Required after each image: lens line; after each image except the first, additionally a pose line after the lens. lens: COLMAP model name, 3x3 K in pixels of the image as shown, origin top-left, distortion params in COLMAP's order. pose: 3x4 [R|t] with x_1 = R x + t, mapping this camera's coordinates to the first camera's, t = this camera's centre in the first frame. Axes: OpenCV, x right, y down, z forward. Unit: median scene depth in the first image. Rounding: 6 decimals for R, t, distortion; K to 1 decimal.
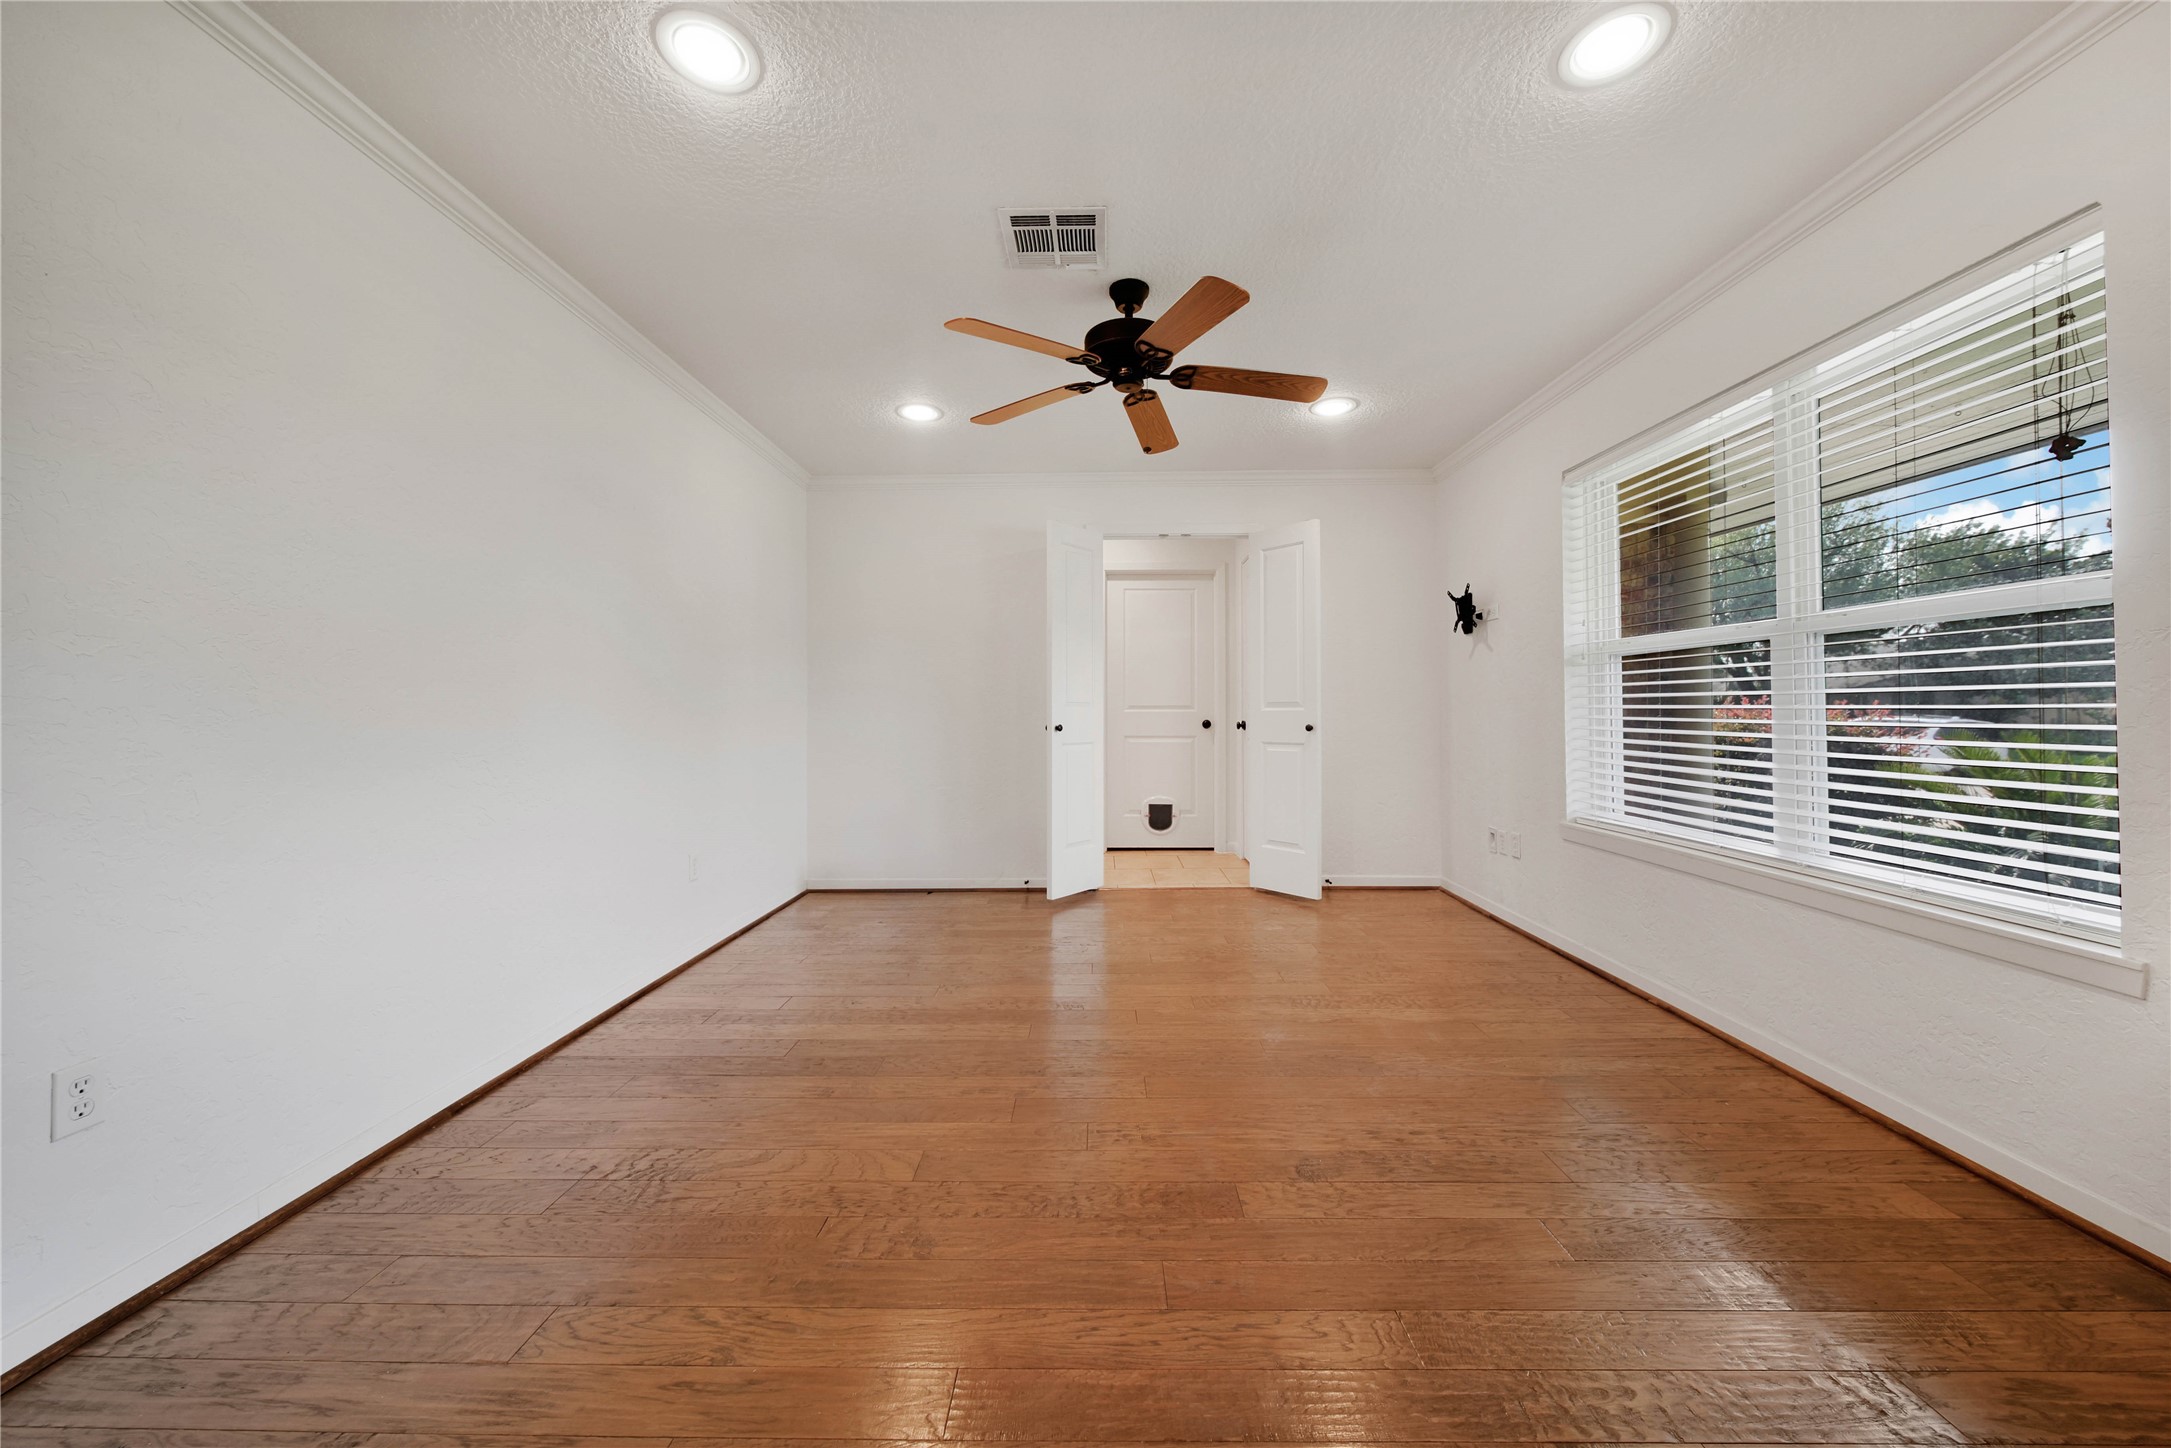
lens RADIAL K [[769.8, 0, 1082.8], [0, 769.8, 706.5], [0, 0, 1]] dist [0.000099, -0.000031]
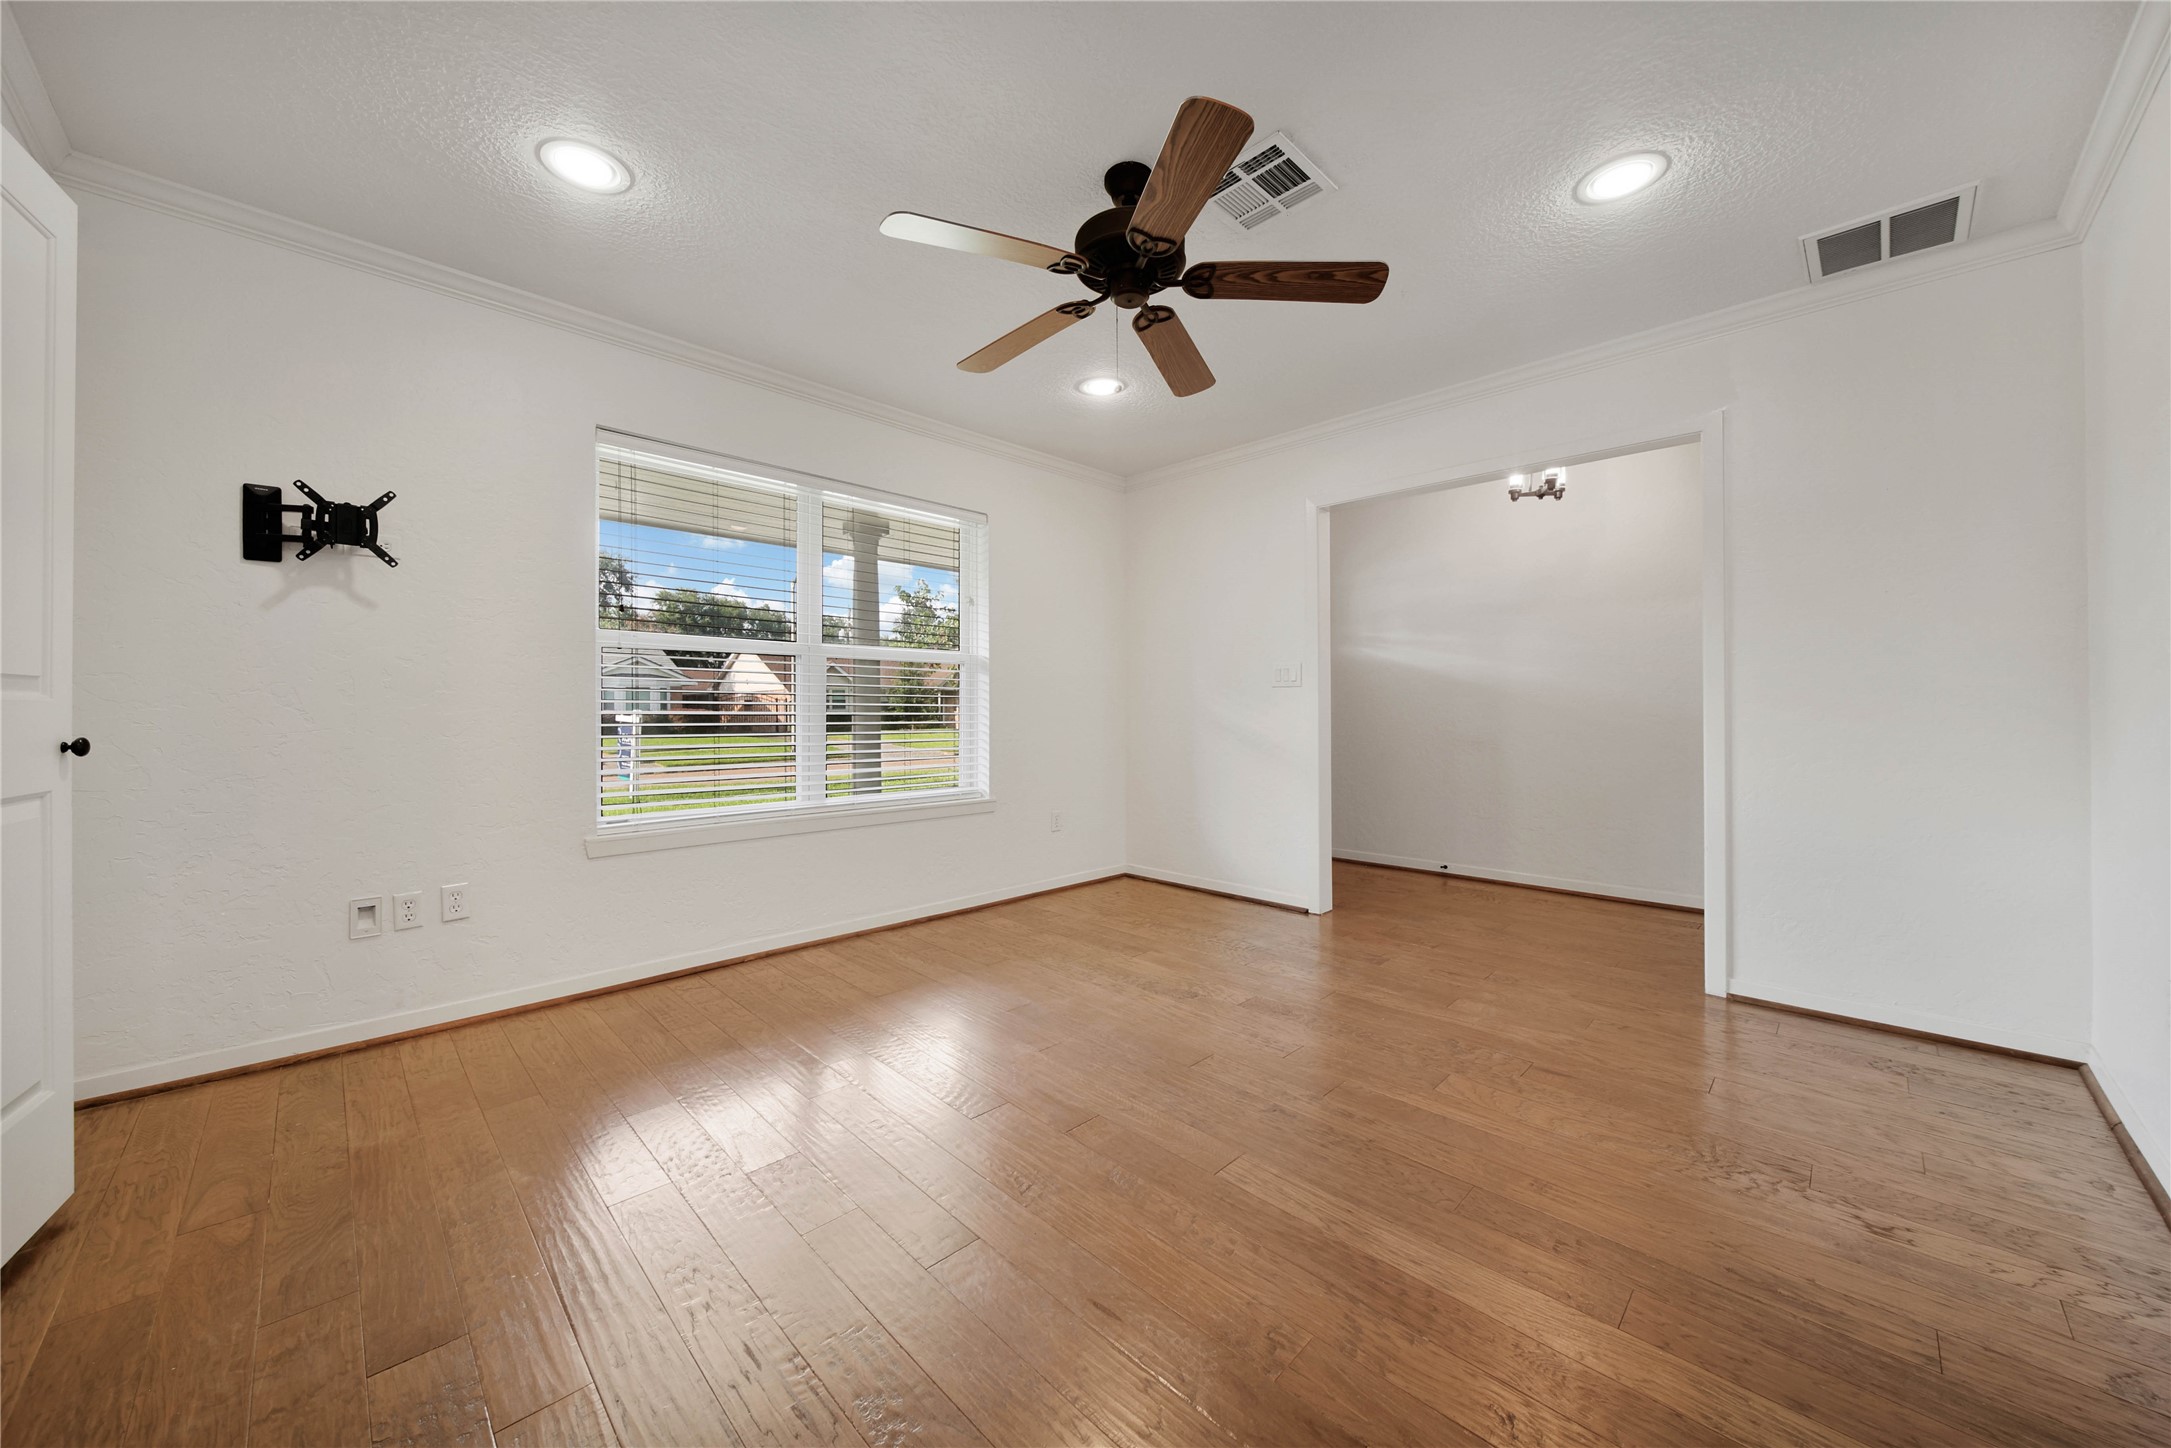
lens RADIAL K [[769.8, 0, 1082.8], [0, 769.8, 706.5], [0, 0, 1]] dist [0.000099, -0.000031]
pose [[-0.715116, 0.005848, 0.698982, -0.605218], [-0.003382, 0.999924, -0.011825, 0.021207], [-0.698998, -0.010820, -0.715042, 2.081766]]
